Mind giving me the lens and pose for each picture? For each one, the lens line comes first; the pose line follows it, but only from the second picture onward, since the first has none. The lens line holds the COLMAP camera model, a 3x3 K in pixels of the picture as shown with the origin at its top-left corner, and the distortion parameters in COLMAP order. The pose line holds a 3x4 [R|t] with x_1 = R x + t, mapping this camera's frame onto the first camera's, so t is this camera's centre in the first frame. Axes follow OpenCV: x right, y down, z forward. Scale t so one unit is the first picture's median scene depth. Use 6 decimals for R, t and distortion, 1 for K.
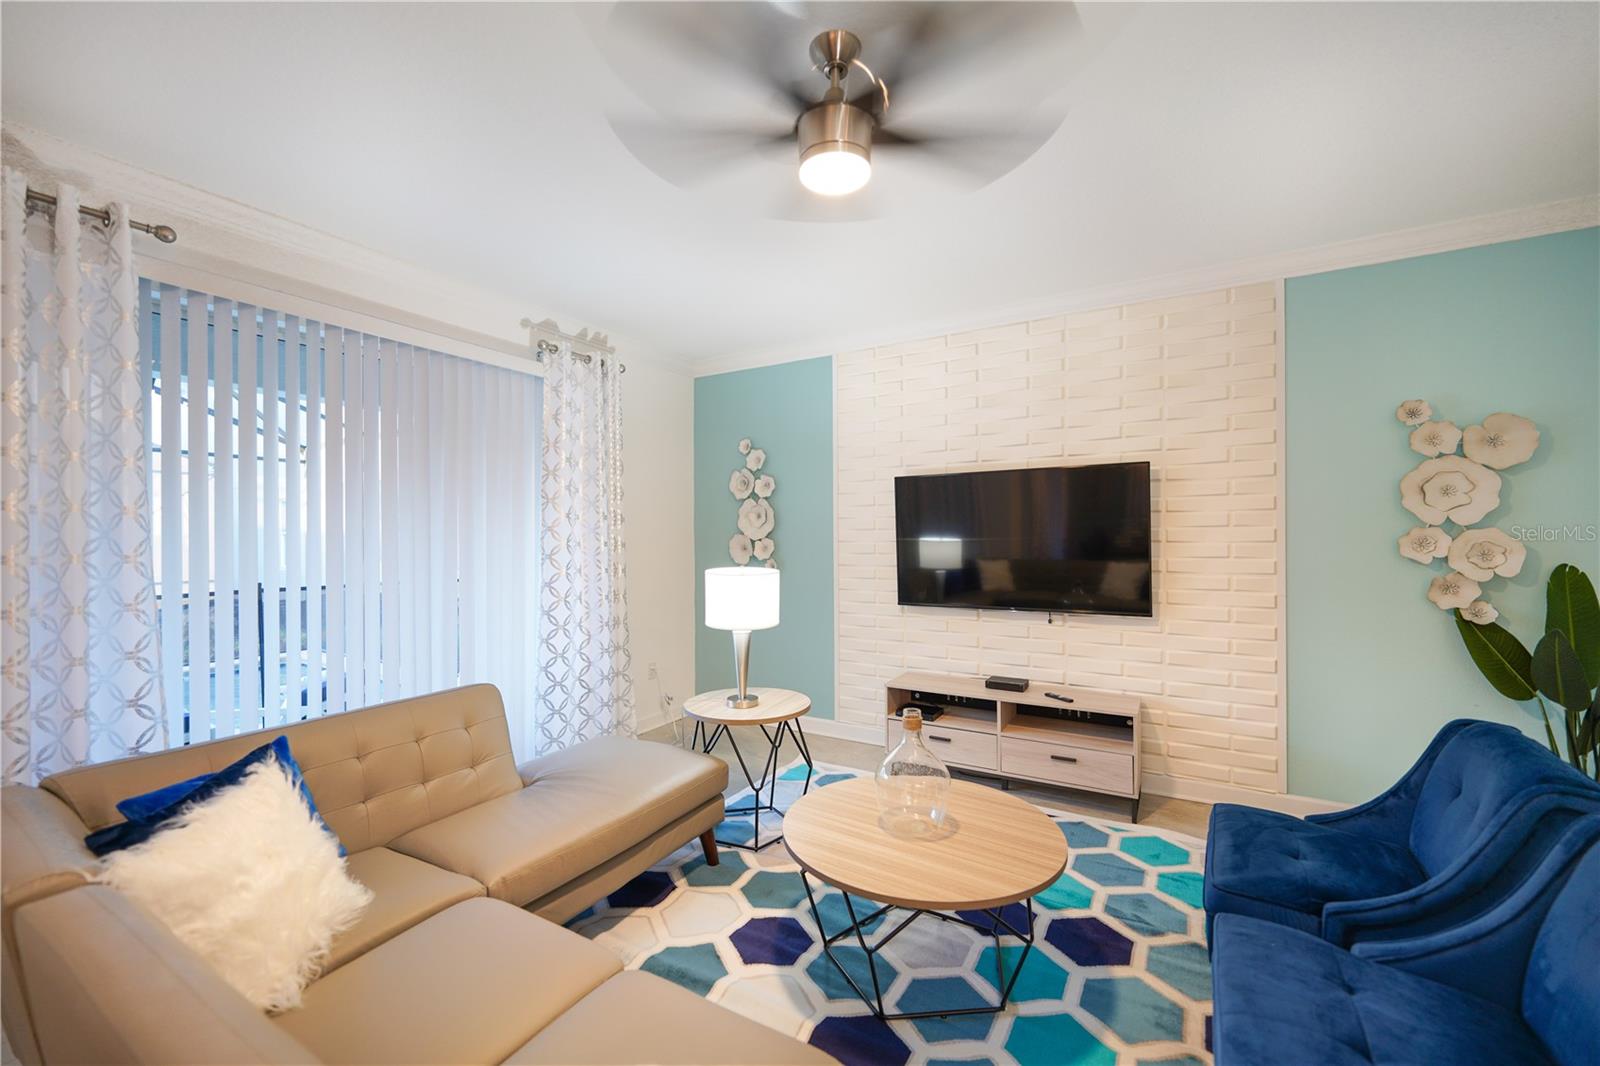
lens RADIAL K [[645.1, 0, 794.5], [0, 645.1, 532.6], [0, 0, 1]] dist [0.002115, -0.000637]
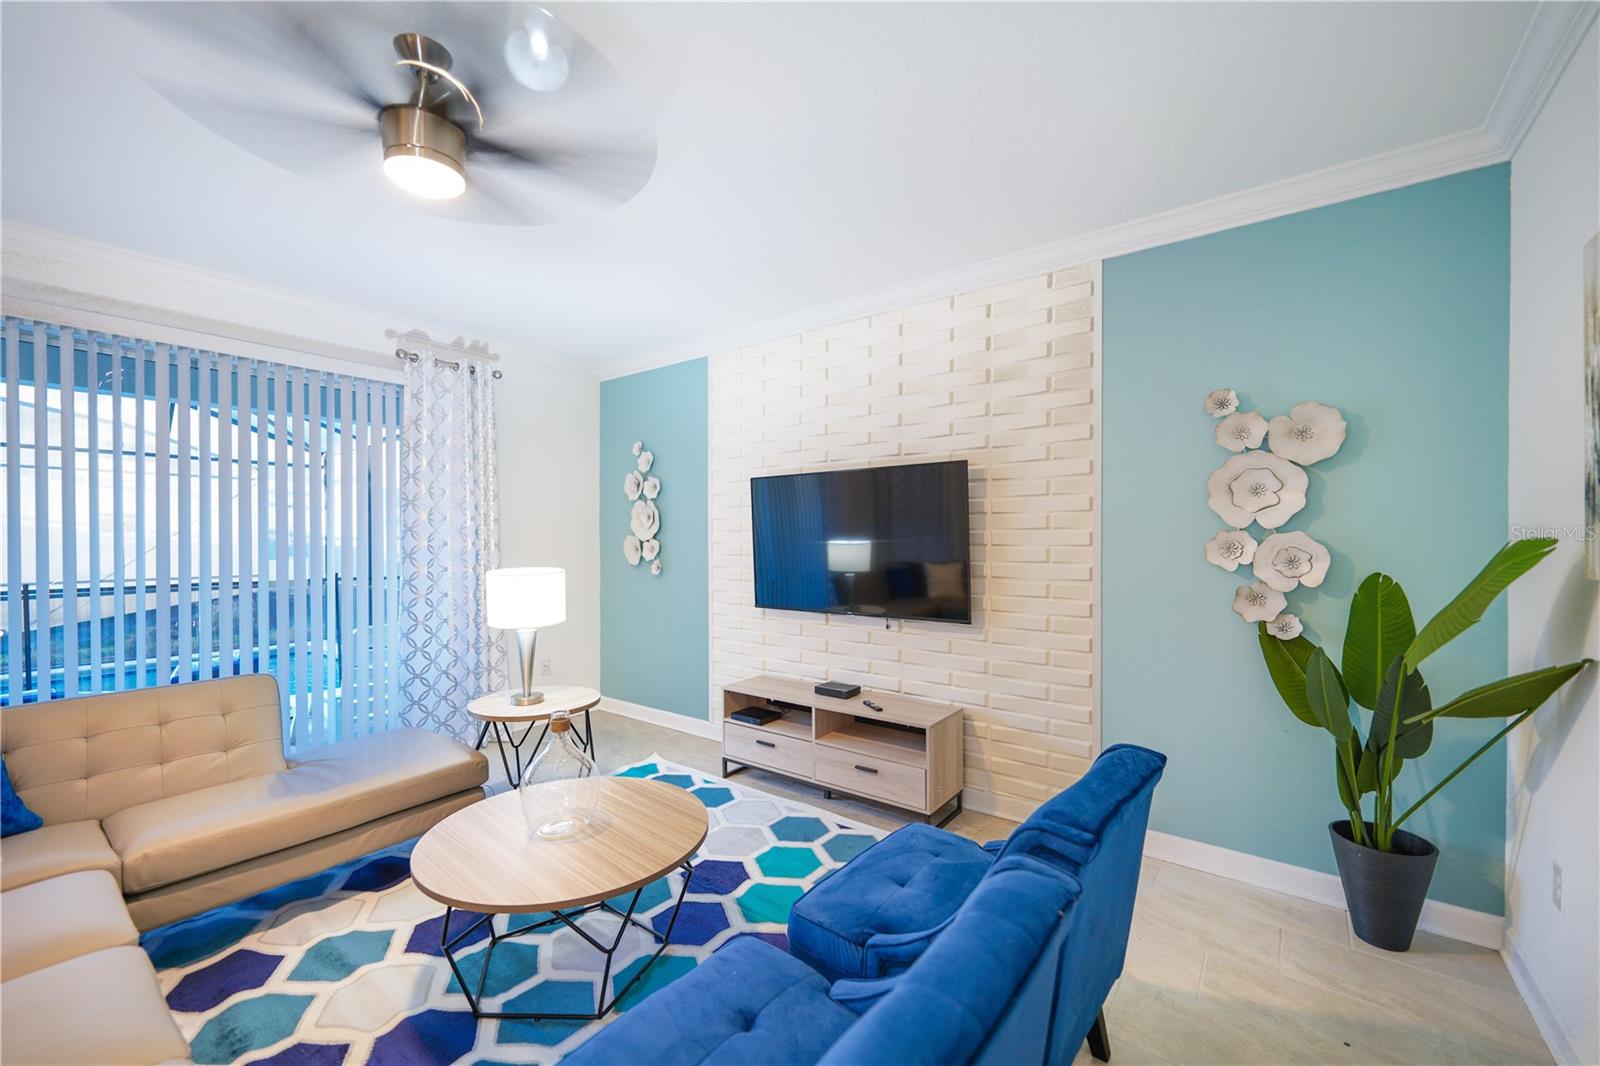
lens RADIAL K [[645.1, 0, 794.3], [0, 645.1, 538.4], [0, 0, 1]] dist [0.002115, -0.000637]
pose [[0.993377, 0.004531, -0.114815, 0.381549], [-0.003657, 0.999963, 0.007825, -0.001749], [0.114847, -0.007353, 0.993356, 0.030171]]
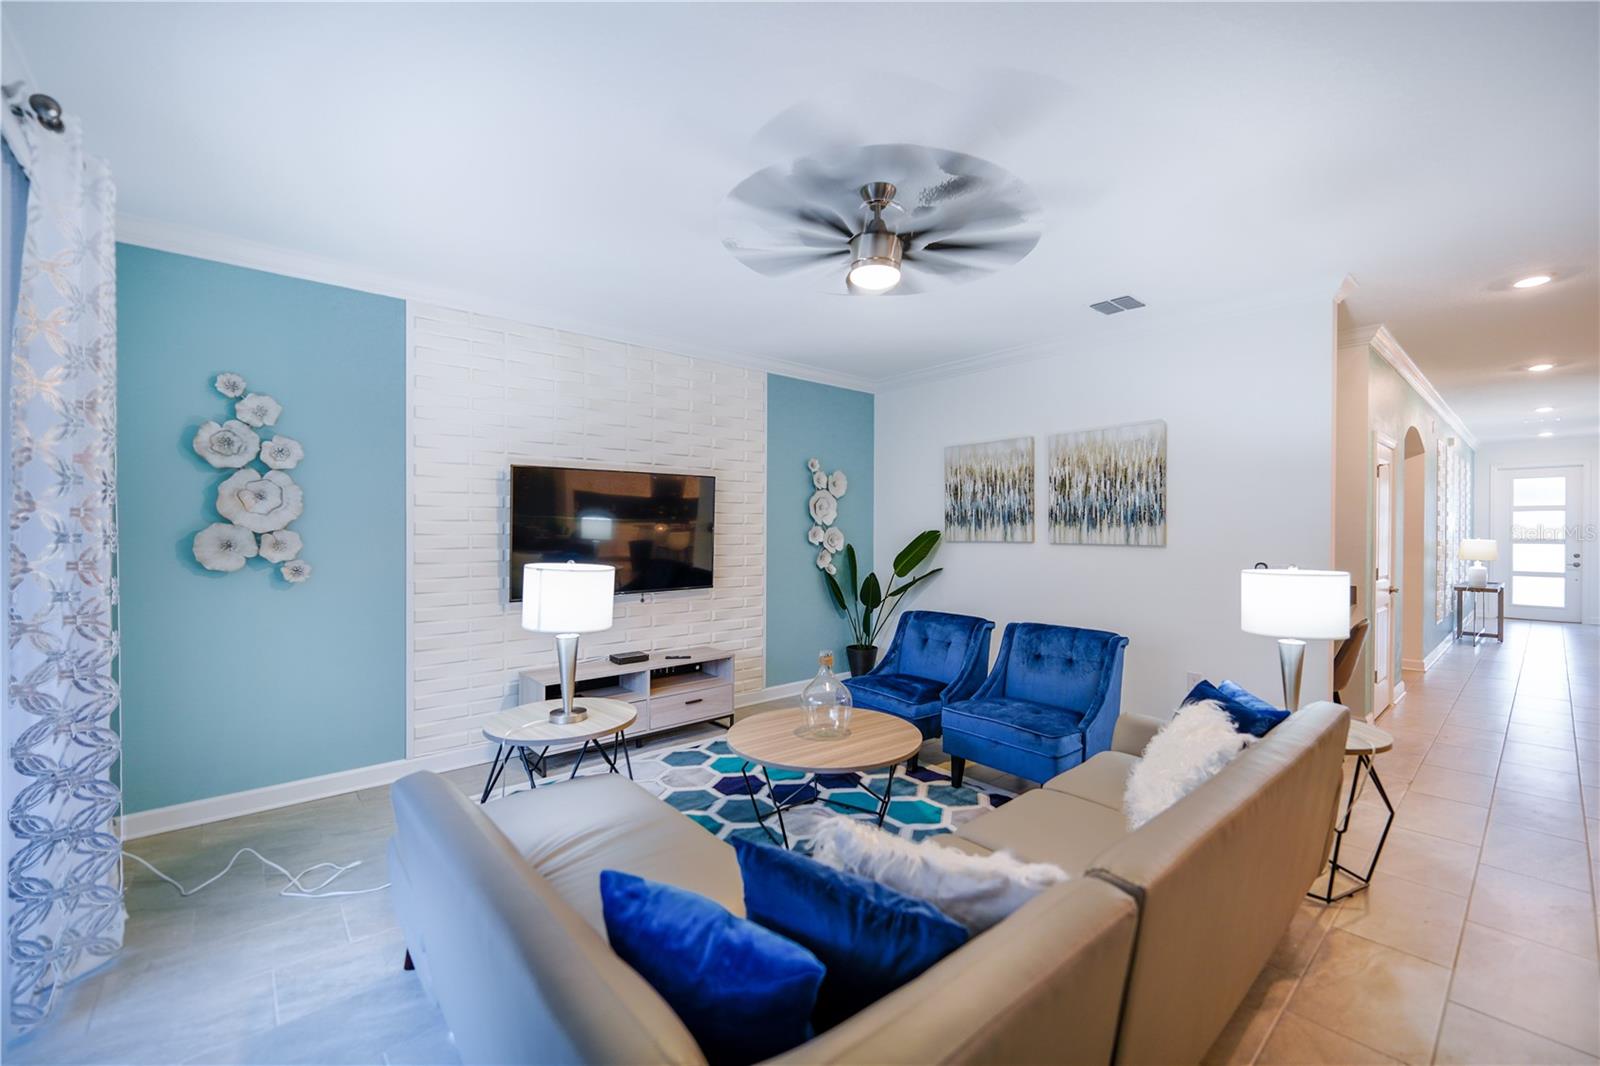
lens RADIAL K [[645.1, 0, 808.1], [0, 645.1, 533.6], [0, 0, 1]] dist [0.002115, -0.000637]
pose [[0.305882, 0.000631, 0.952069, -0.679285], [-0.008980, 0.999957, 0.002222, 0.007966], [-0.952027, -0.009230, 0.305874, 0.353956]]
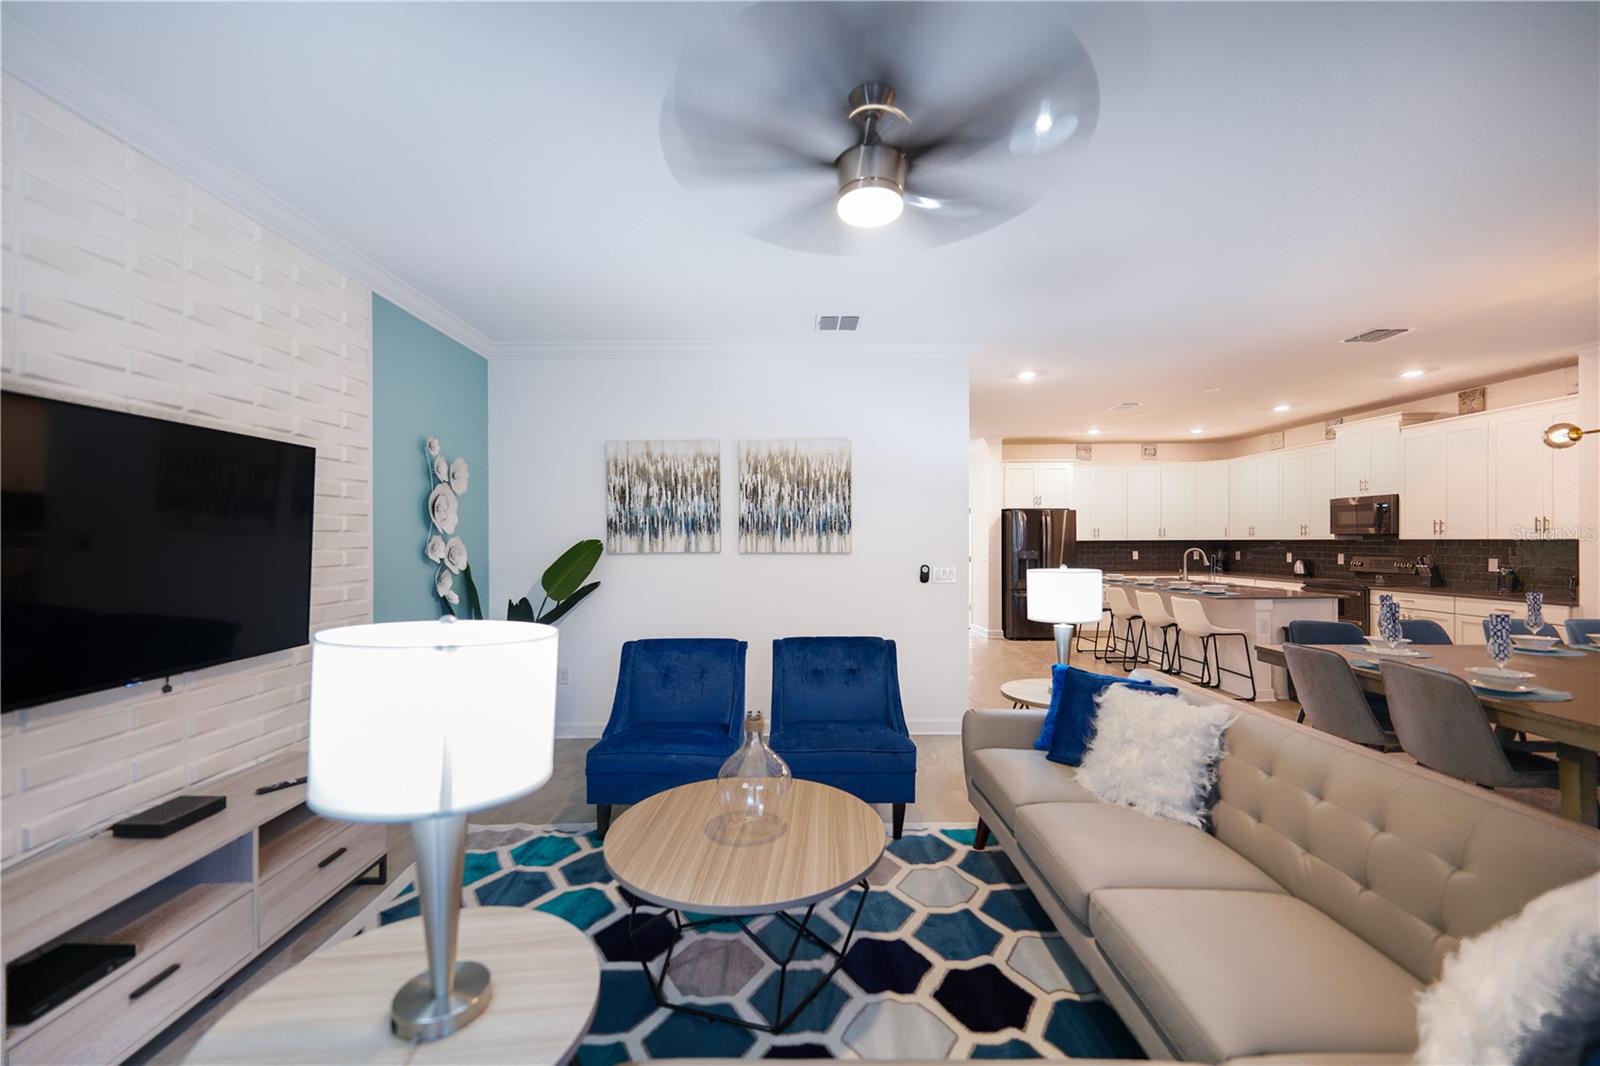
lens RADIAL K [[645.1, 0, 793.0], [0, 645.1, 540.2], [0, 0, 1]] dist [0.002115, -0.000637]
pose [[-0.523812, 0.007433, 0.851801, -0.407728], [0.003285, 0.999972, -0.006706, 0.009948], [-0.851827, -0.000714, -0.523822, 0.857290]]
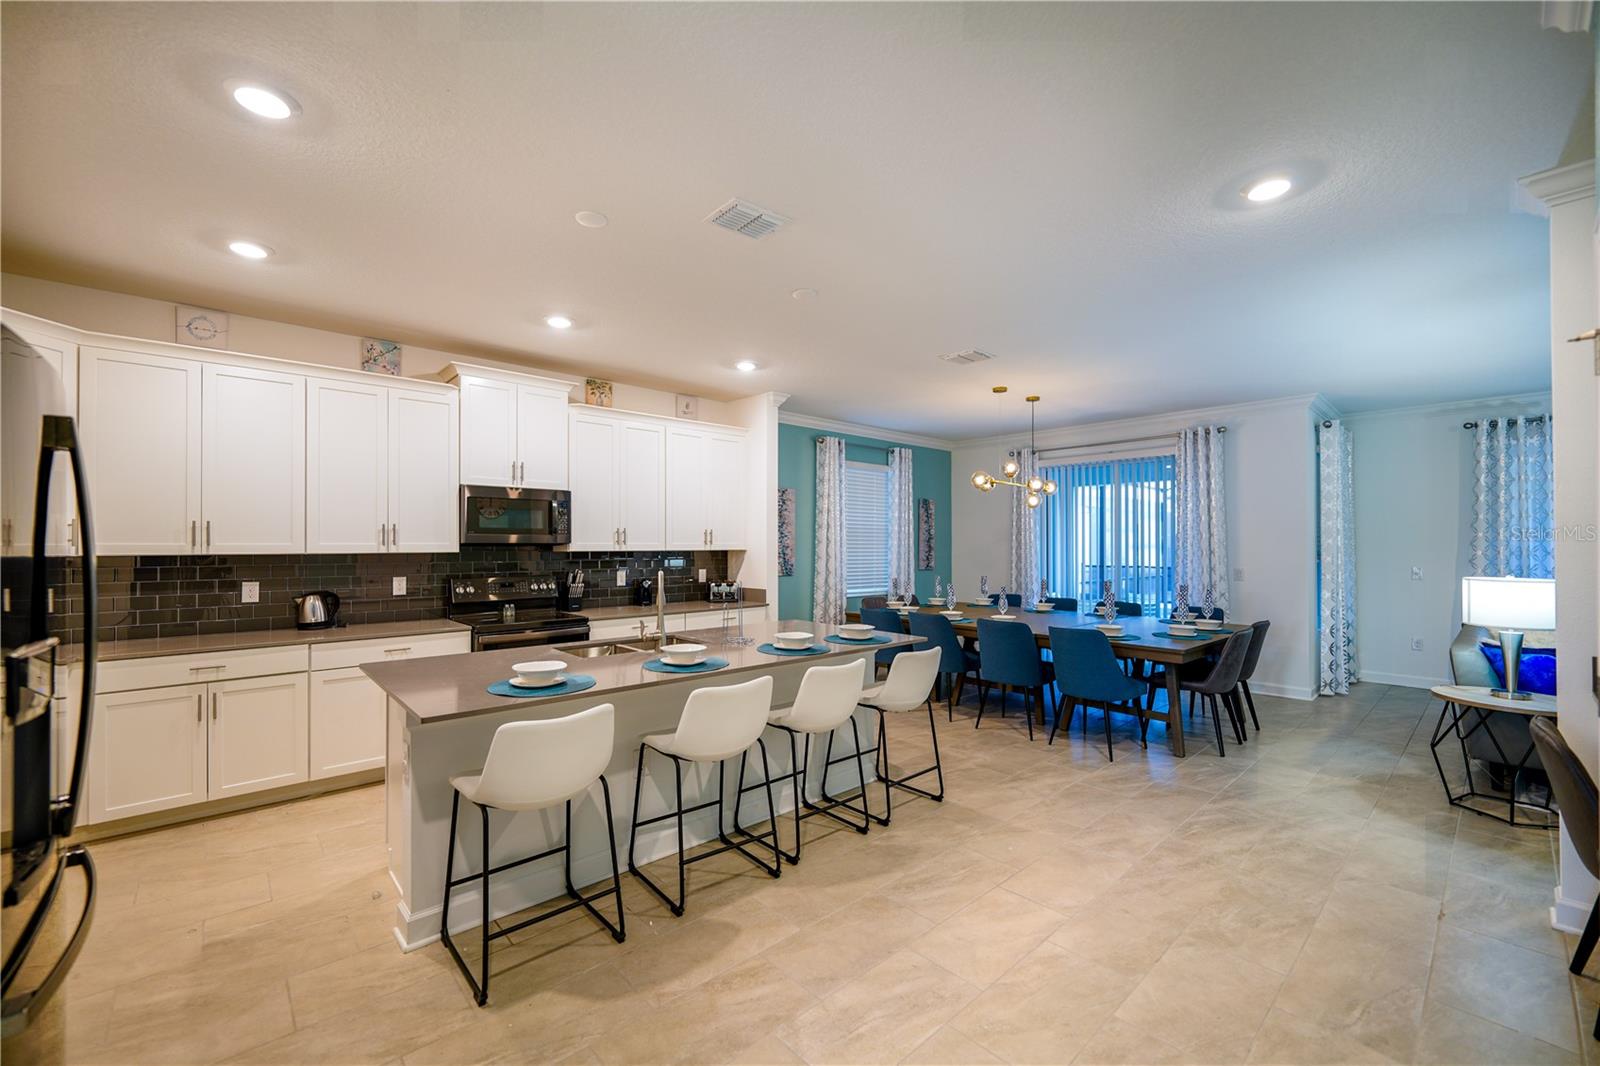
lens RADIAL K [[645.1, 0, 795.7], [0, 645.1, 539.5], [0, 0, 1]] dist [0.002115, -0.000637]
pose [[-0.288950, -0.003275, -0.957339, 1.373749], [0.006794, 0.999962, -0.005471, -0.012172], [0.957320, -0.008085, -0.288917, -0.669732]]
